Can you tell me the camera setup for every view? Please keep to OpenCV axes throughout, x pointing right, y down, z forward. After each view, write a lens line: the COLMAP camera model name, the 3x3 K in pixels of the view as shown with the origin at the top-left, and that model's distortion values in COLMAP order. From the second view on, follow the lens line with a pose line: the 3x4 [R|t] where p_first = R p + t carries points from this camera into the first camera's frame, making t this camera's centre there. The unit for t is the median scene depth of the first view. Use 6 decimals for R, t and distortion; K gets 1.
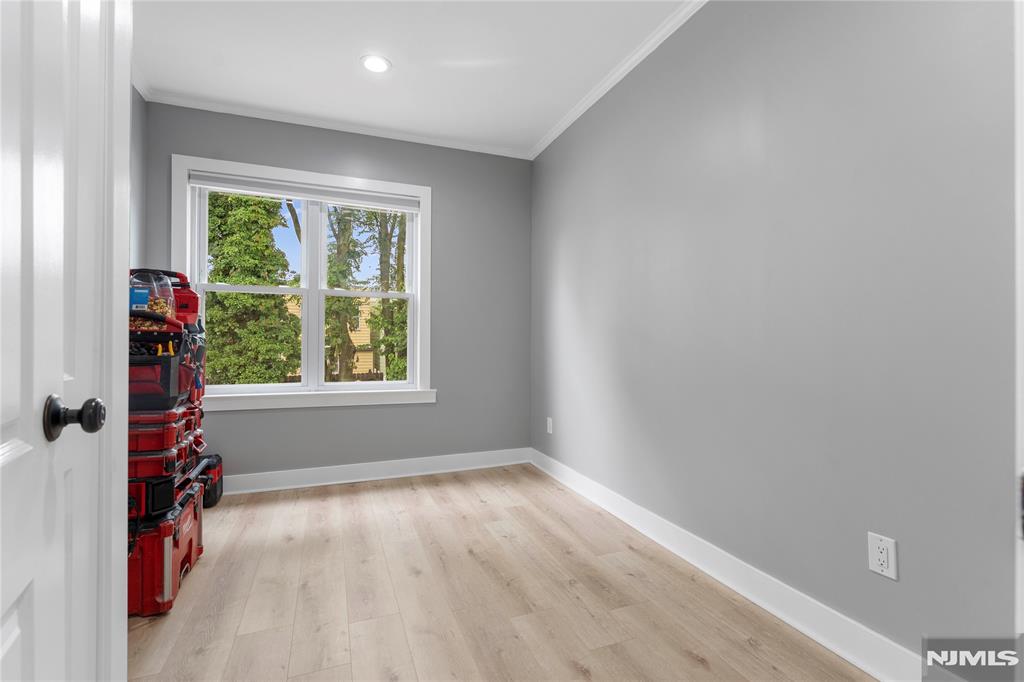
lens RADIAL K [[470.0, 0, 505.7], [0, 470.0, 336.7], [0, 0, 1]] dist [0.001167, -0.000207]
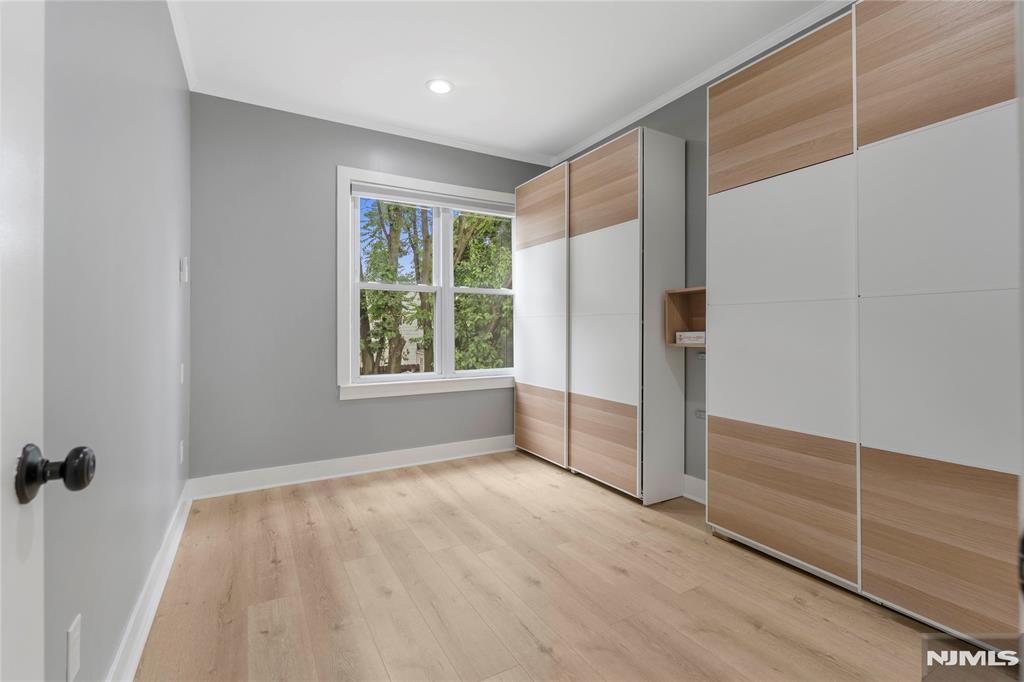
lens RADIAL K [[470.0, 0, 519.9], [0, 470.0, 333.6], [0, 0, 1]] dist [0.001167, -0.000207]
pose [[0.994179, -0.010058, 0.107270, -0.168124], [0.008748, 0.999881, 0.012677, -0.001918], [-0.107385, -0.011665, 0.994149, -0.061731]]
